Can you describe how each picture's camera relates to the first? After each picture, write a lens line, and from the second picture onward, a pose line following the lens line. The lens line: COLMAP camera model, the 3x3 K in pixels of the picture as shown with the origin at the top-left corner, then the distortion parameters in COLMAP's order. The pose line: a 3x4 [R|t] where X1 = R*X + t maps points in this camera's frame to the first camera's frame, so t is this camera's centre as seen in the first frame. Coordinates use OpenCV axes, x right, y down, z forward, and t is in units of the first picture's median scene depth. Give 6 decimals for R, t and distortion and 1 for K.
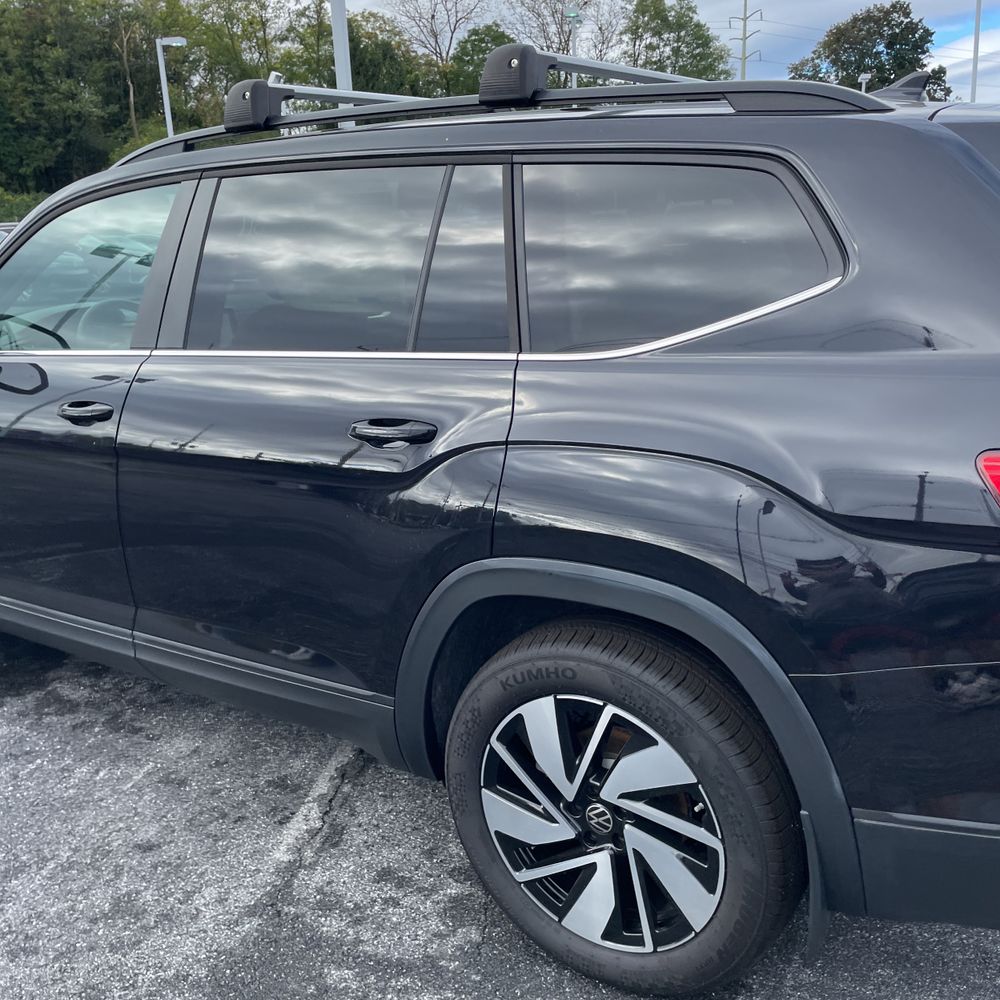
lens RADIAL K [[1034.2, 0, 494.6], [0, 1034.2, 483.1], [0, 0, 1]] dist [0.080002, -0.109857]
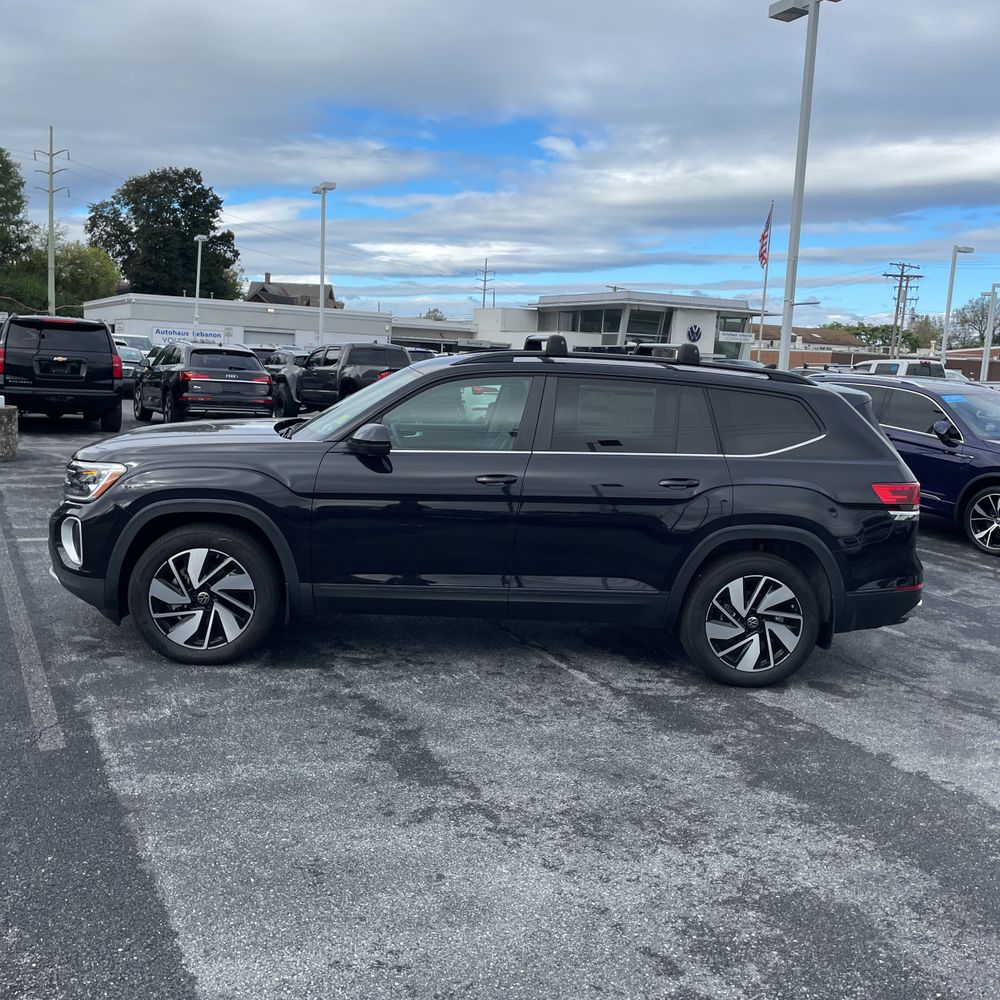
lens RADIAL K [[1034.2, 0, 494.6], [0, 1034.2, 483.1], [0, 0, 1]] dist [0.080002, -0.109857]
pose [[0.776999, 0.006481, 0.629468, -1.756411], [0.070493, 0.992762, -0.097237, 0.143720], [-0.625542, 0.119926, 0.770918, -0.593845]]
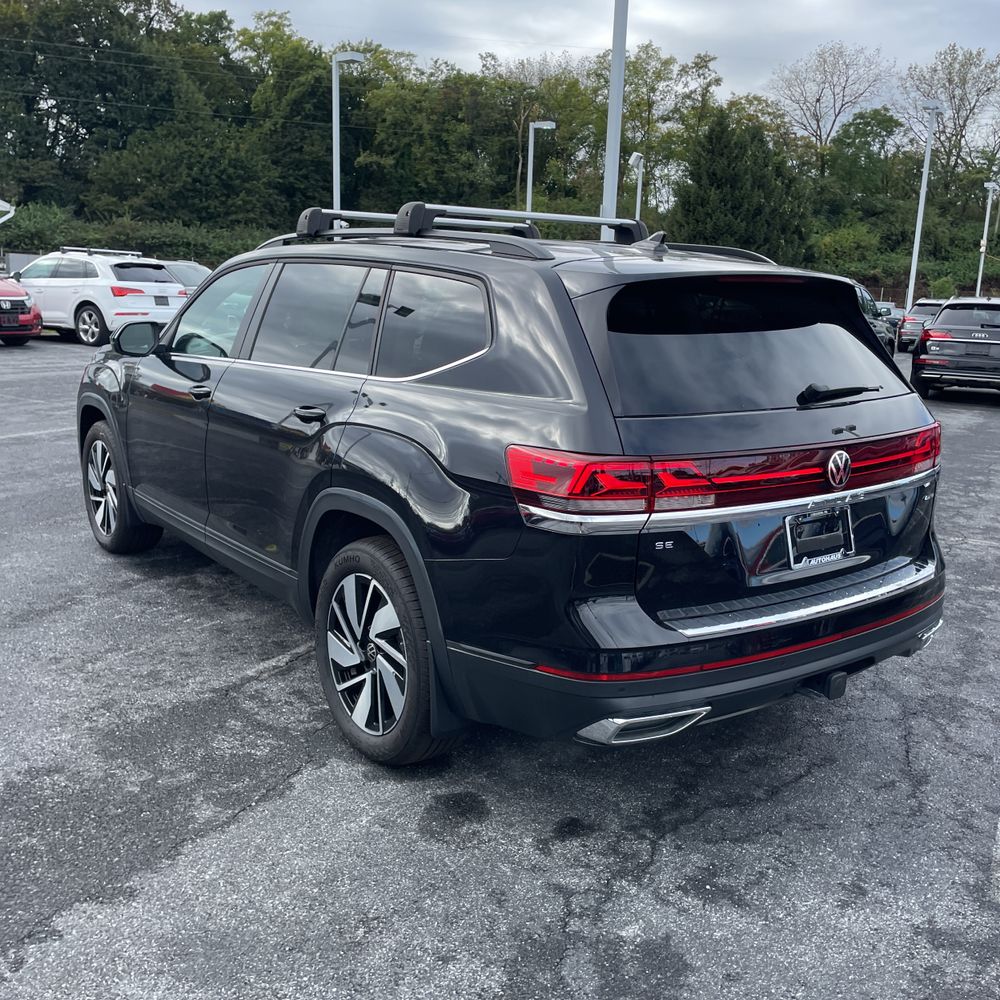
lens RADIAL K [[1034.2, 0, 494.6], [0, 1034.2, 483.1], [0, 0, 1]] dist [0.080002, -0.109857]
pose [[0.936388, 0.139275, -0.322150, 0.638321], [-0.159189, 0.986585, -0.036181, 0.067921], [0.312789, 0.085162, 0.945997, -0.433923]]
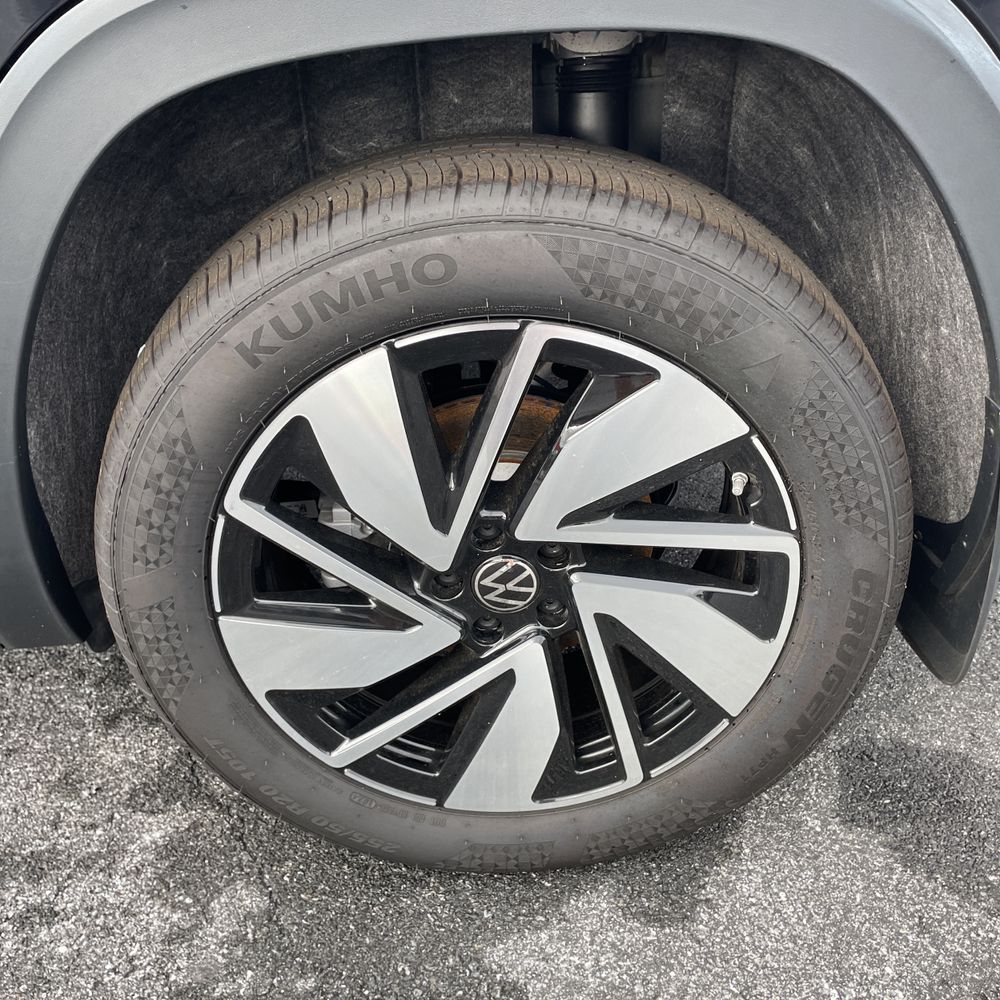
lens RADIAL K [[1034.2, 0, 494.6], [0, 1034.2, 483.1], [0, 0, 1]] dist [0.080002, -0.109857]
pose [[0.823497, -0.281808, 0.492378, -0.100153], [0.168661, 0.950272, 0.261796, 0.125829], [-0.541669, -0.132543, 0.830076, 0.504314]]
